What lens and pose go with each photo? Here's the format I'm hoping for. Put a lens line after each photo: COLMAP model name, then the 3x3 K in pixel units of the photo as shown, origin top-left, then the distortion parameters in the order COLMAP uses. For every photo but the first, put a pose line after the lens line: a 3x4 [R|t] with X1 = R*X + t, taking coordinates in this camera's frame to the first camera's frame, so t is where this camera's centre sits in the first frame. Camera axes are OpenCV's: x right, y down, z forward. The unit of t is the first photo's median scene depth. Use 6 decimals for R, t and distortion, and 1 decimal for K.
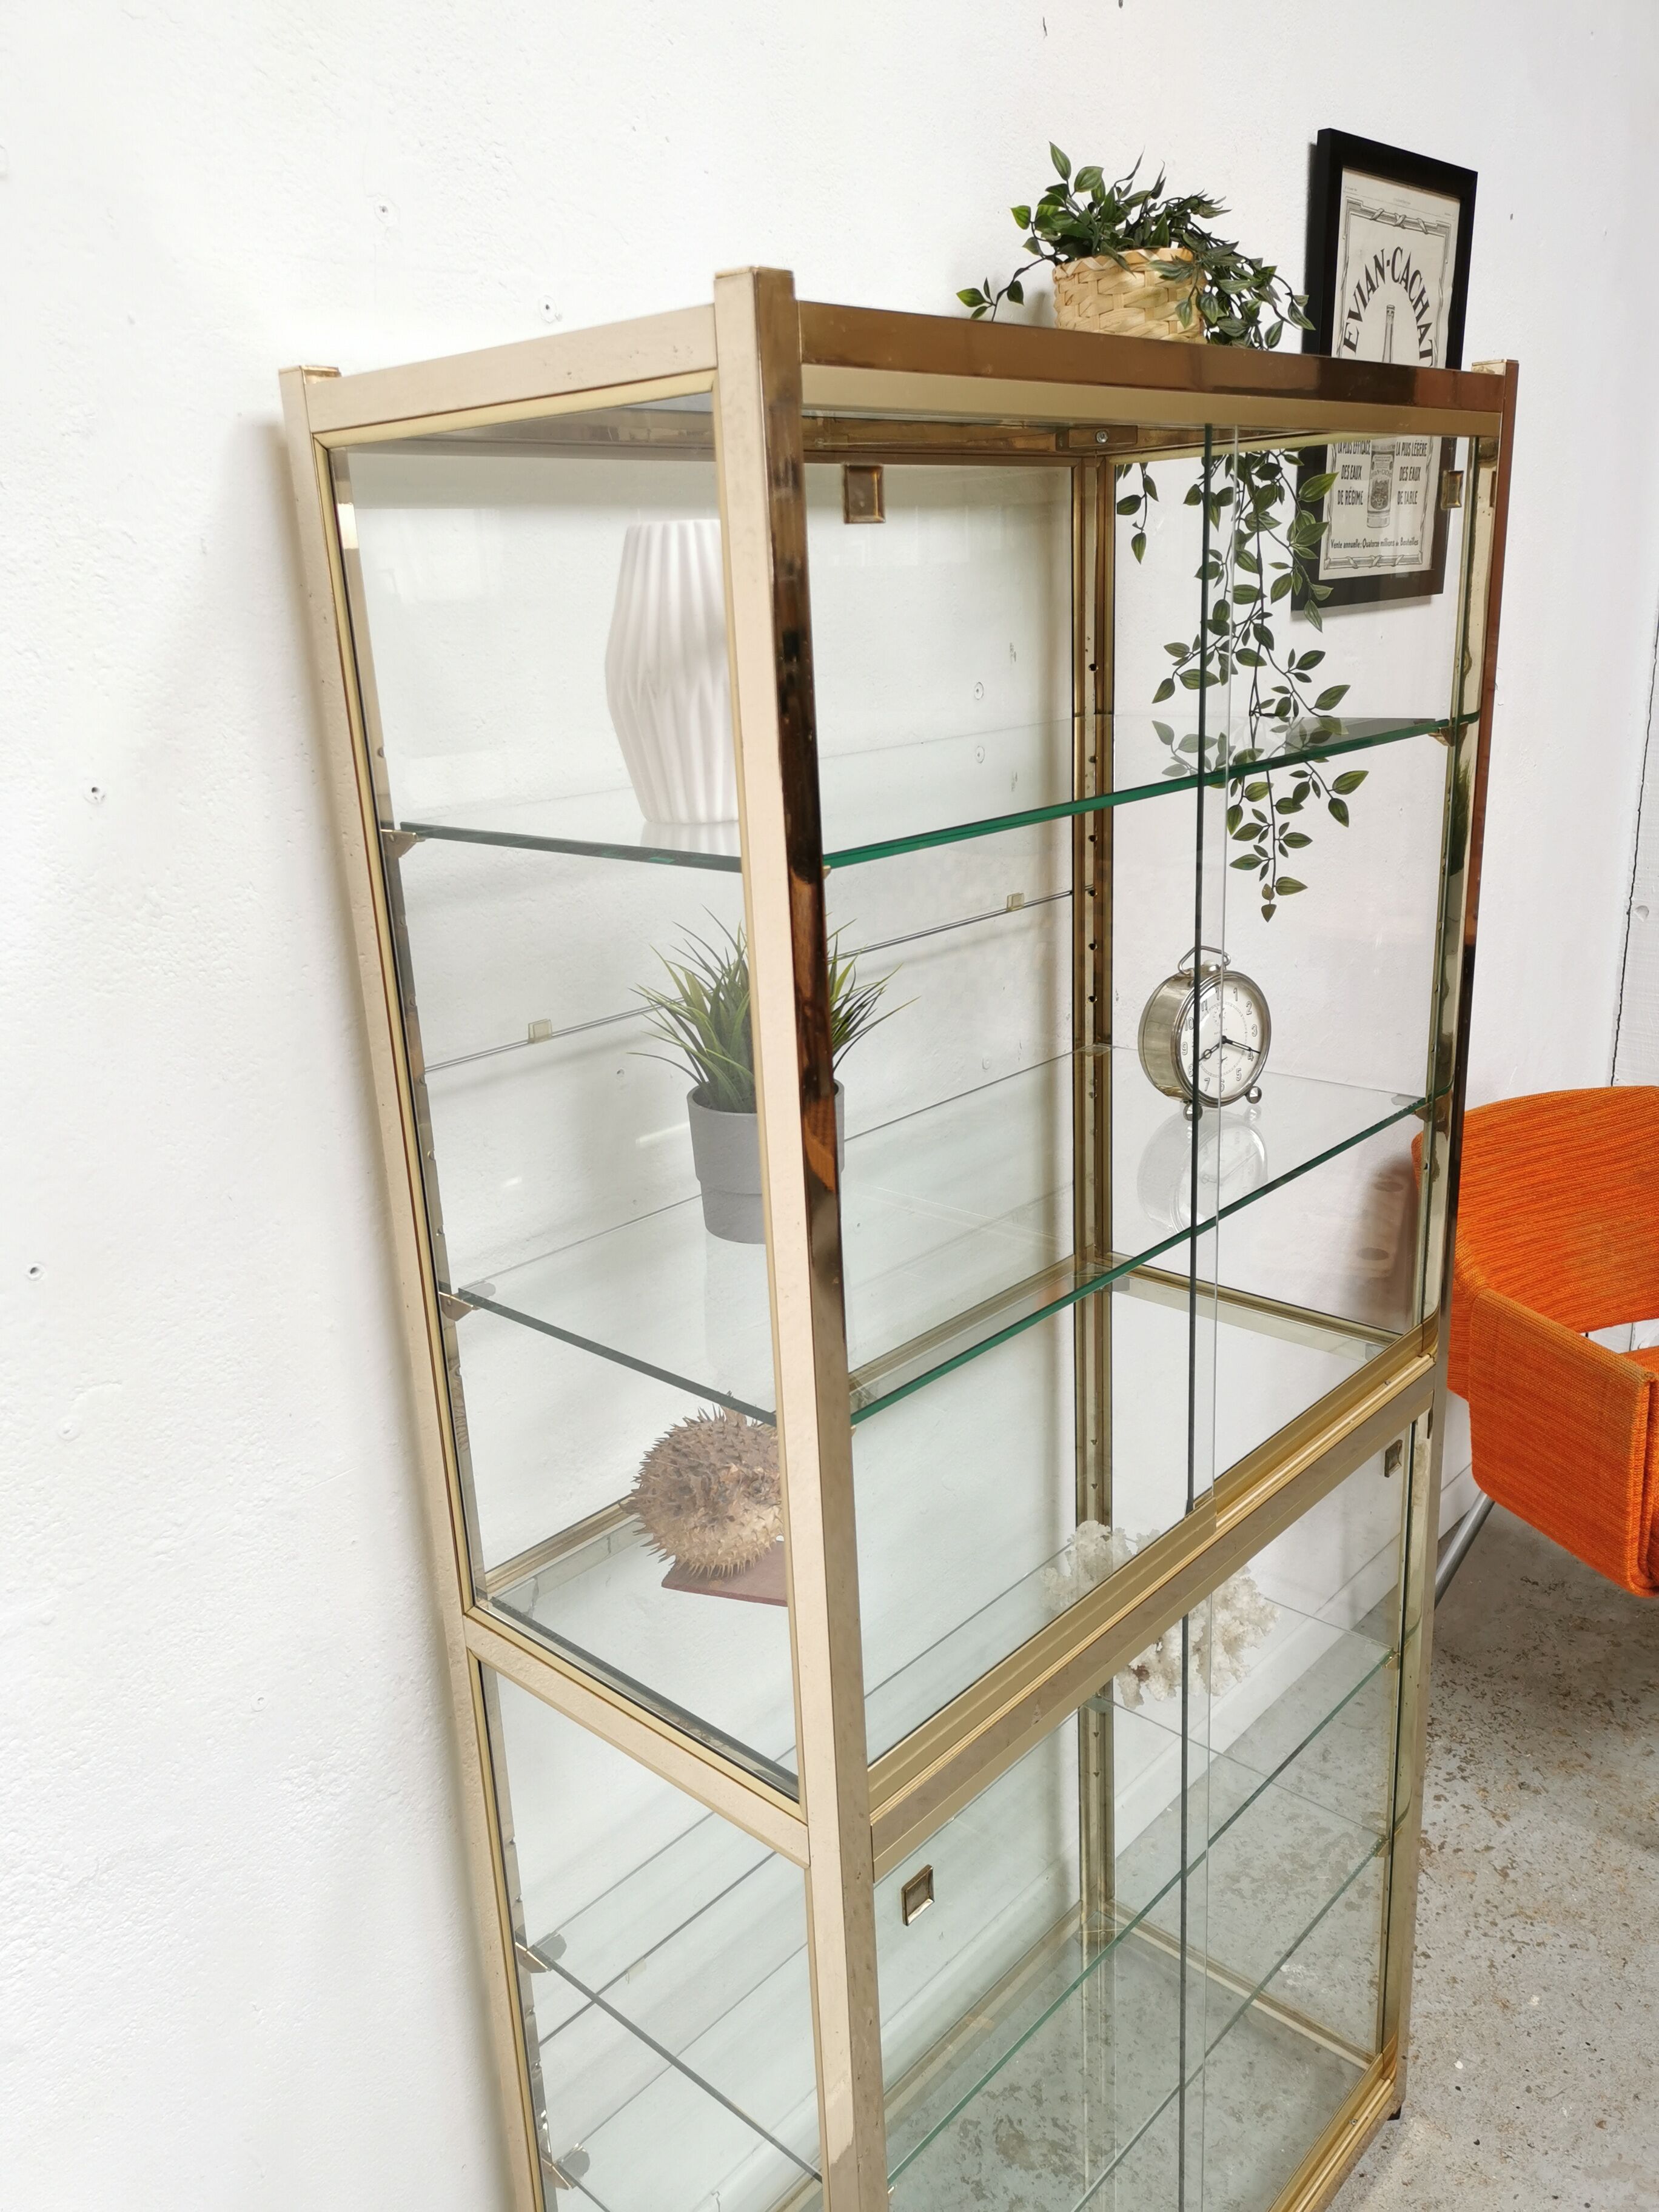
lens RADIAL K [[1713.3, 0, 829.5], [0, 1713.3, 1106.0], [0, 0, 1]] dist [0.030792, -0.013372]
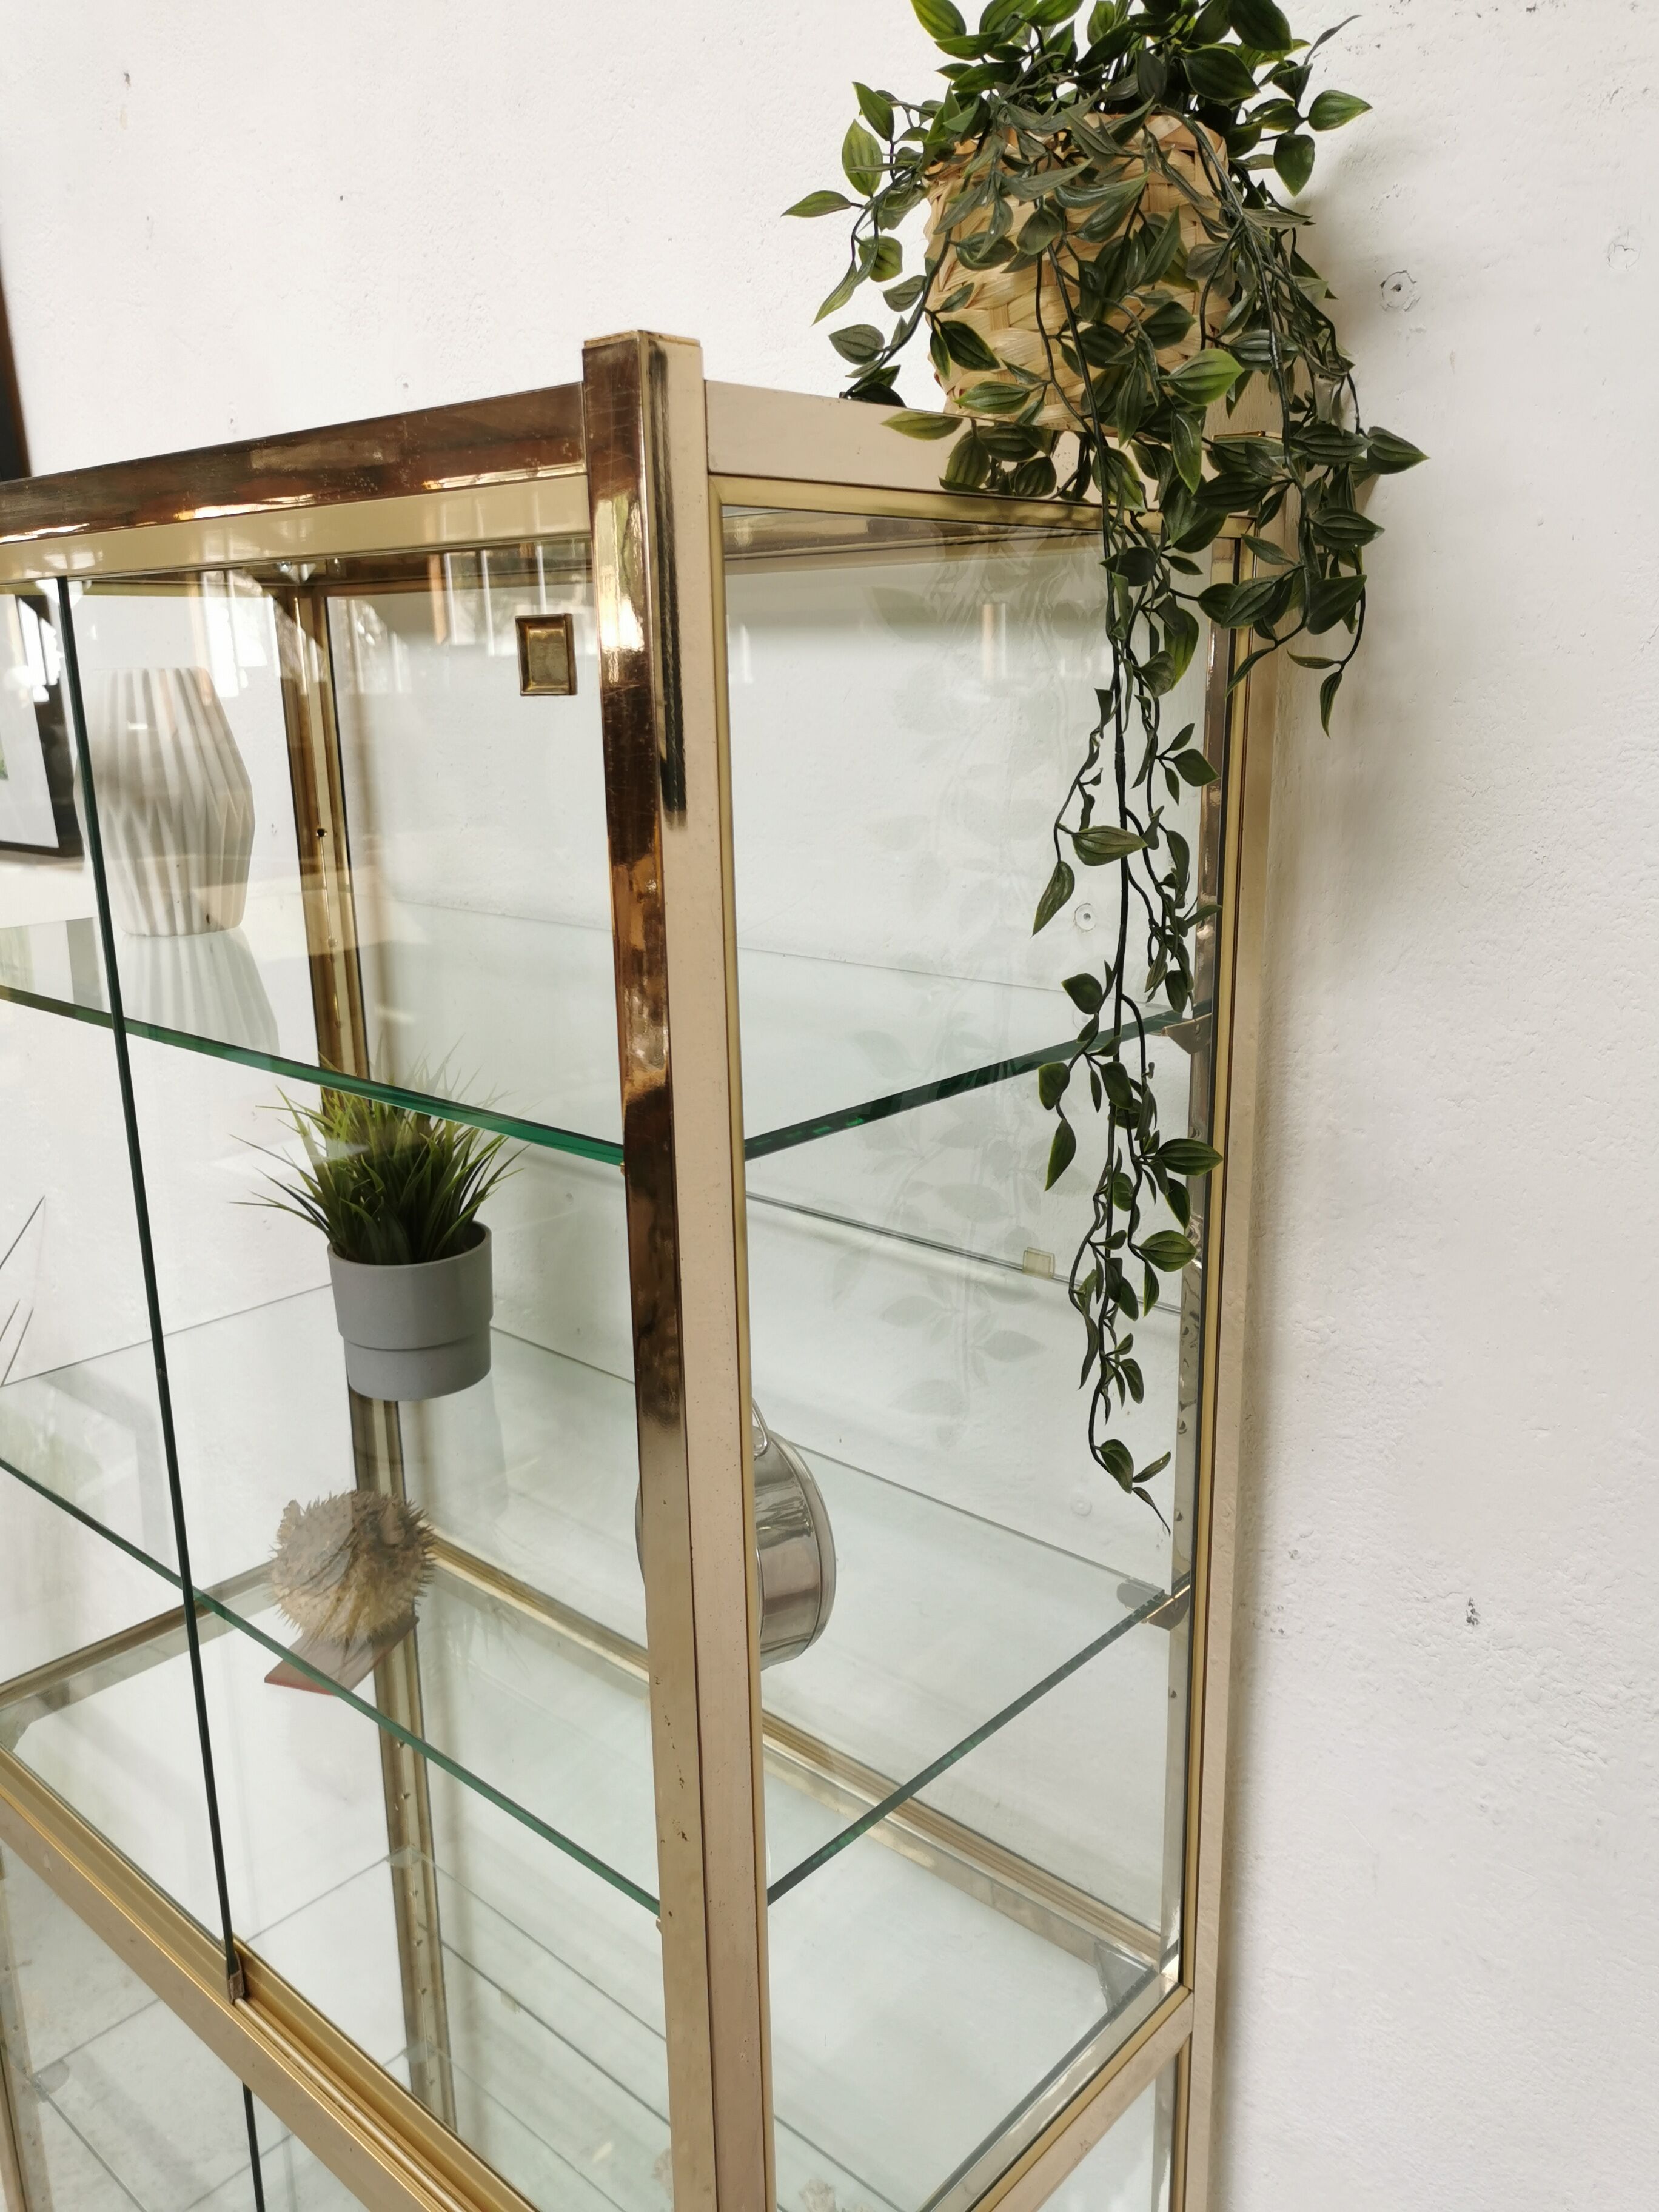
lens RADIAL K [[1713.3, 0, 829.5], [0, 1713.3, 1106.0], [0, 0, 1]] dist [0.030792, -0.013372]
pose [[0.012587, 0.300035, -0.953845, 0.670121], [-0.279111, 0.917059, 0.284781, -0.324346], [0.960176, 0.262644, 0.095286, 0.864396]]
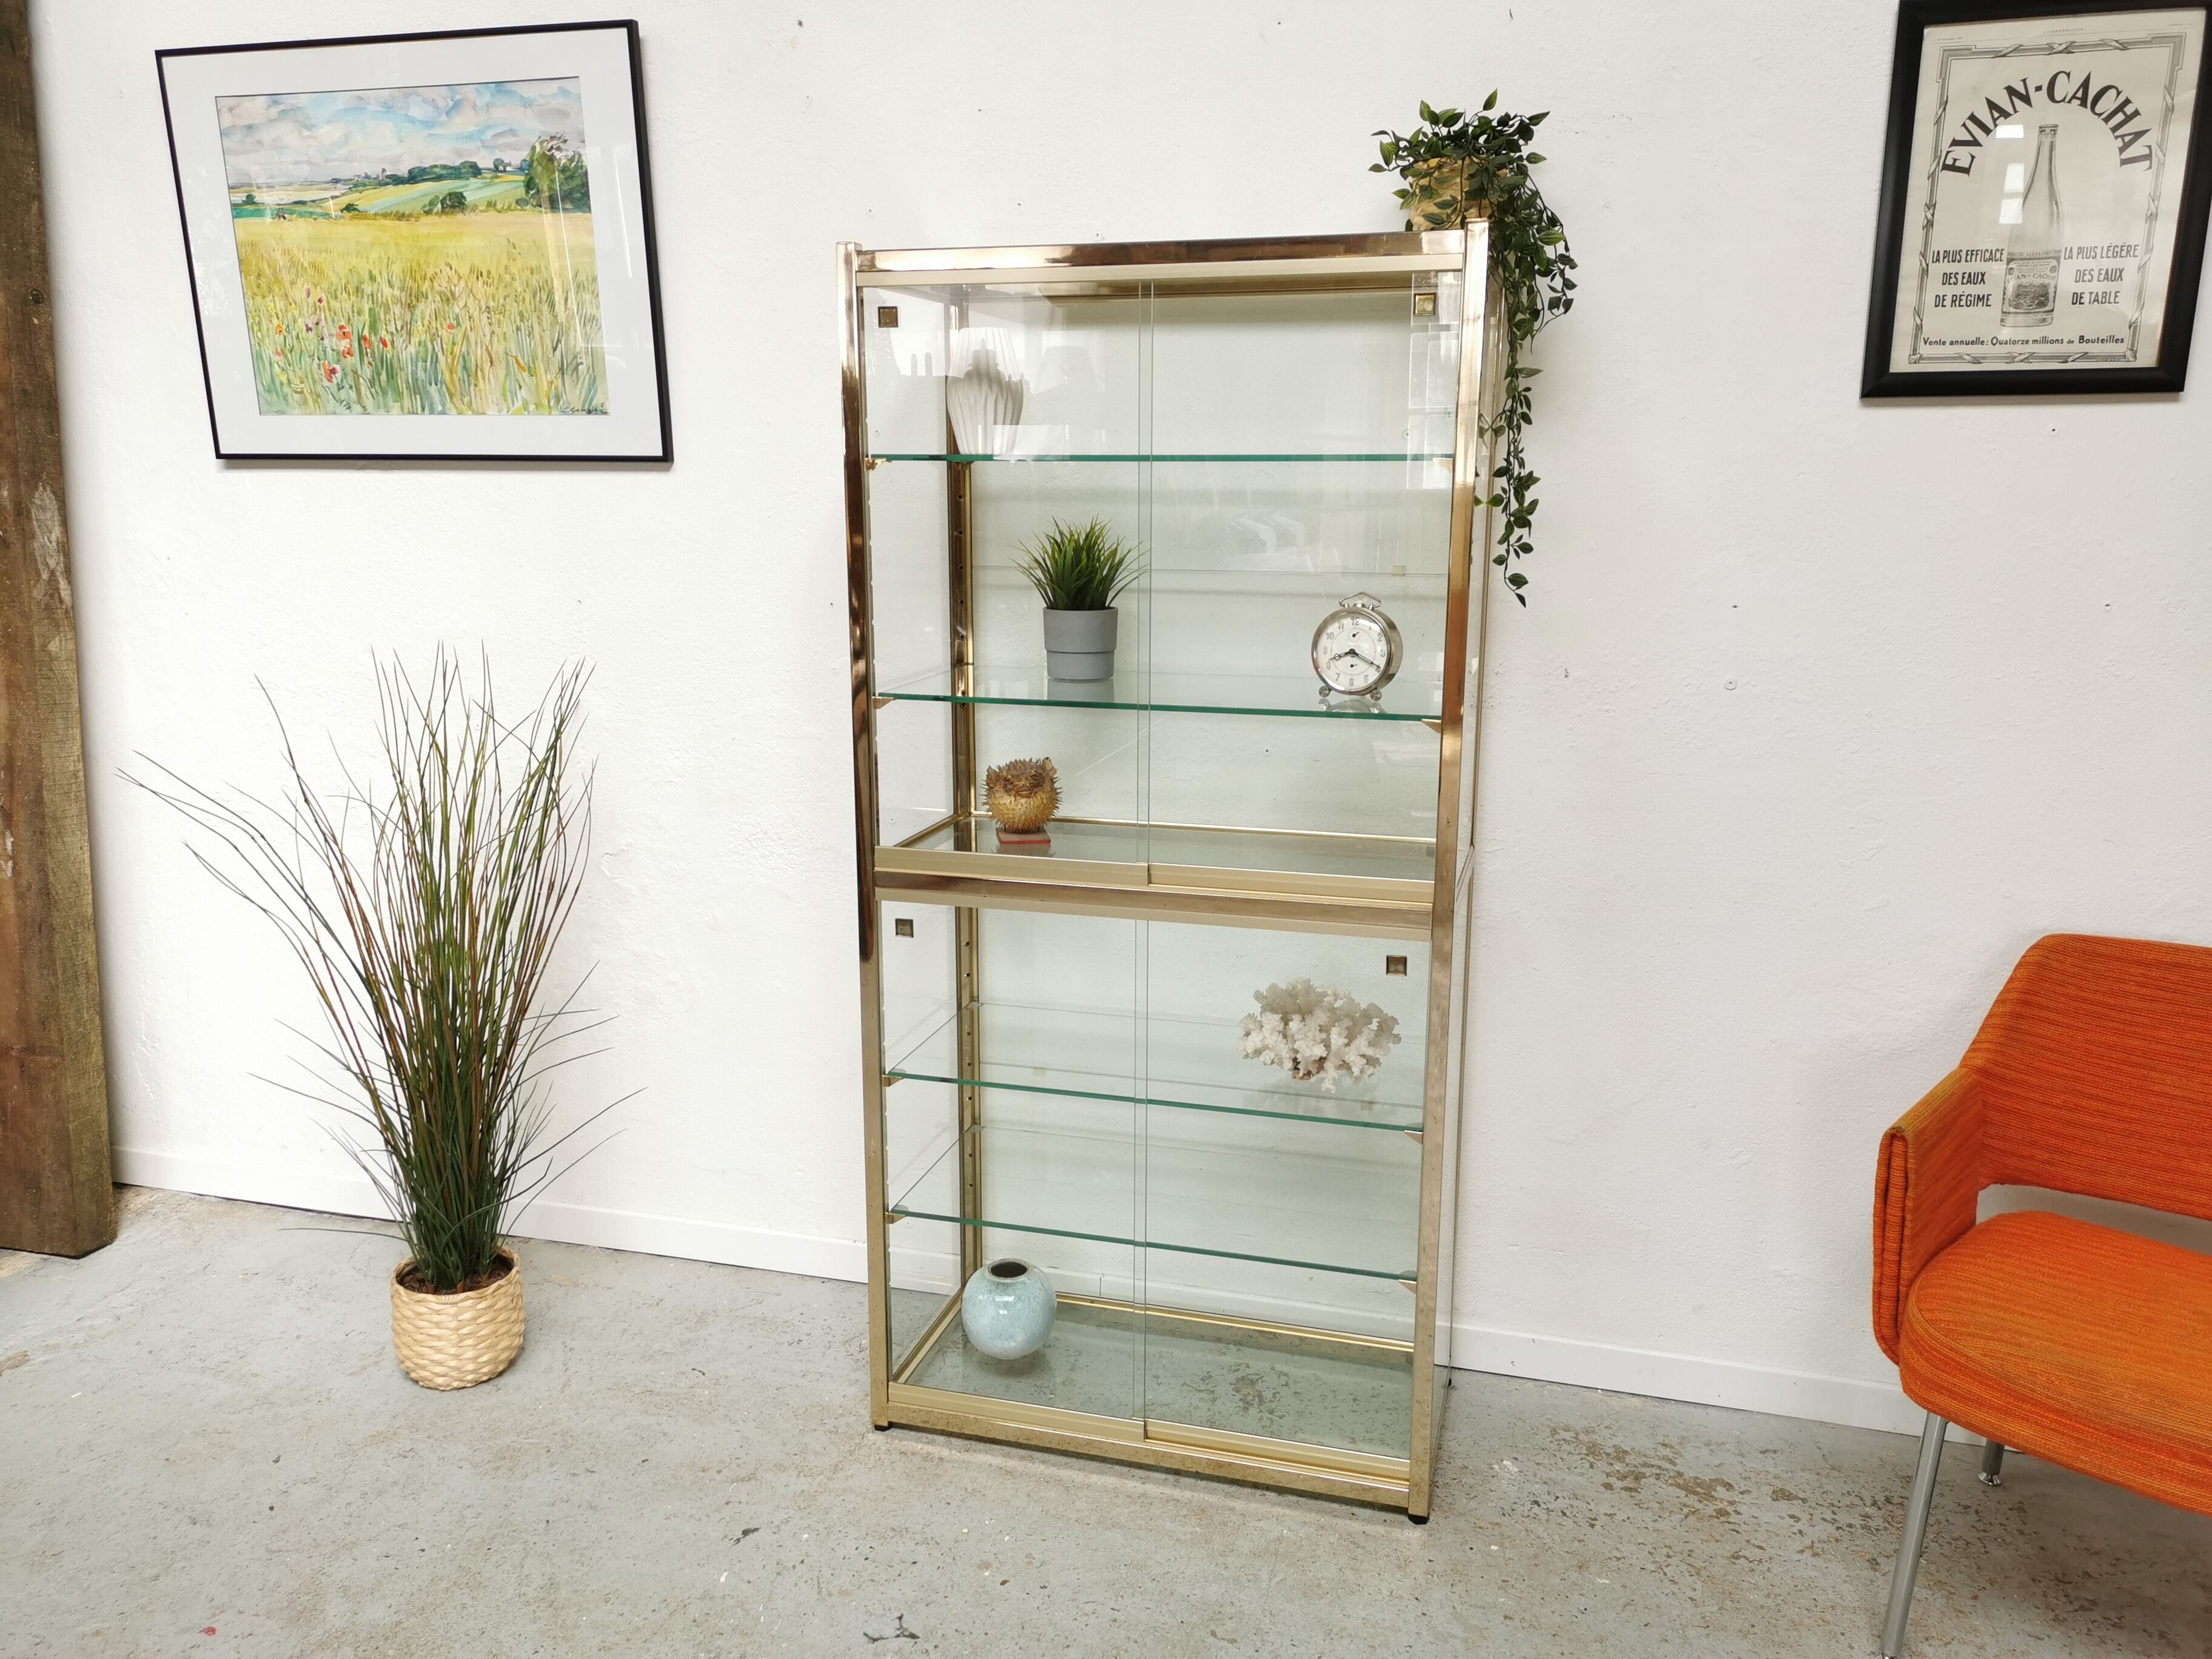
lens RADIAL K [[1691.6, 0, 1120.8], [0, 1691.6, 826.5], [0, 0, 1]] dist [0.070817, -0.058442]
pose [[0.448949, 0.233316, -0.862559, 1.379915], [-0.286904, 0.951837, 0.108135, 0.006804], [0.846245, 0.198924, 0.494266, 0.075978]]
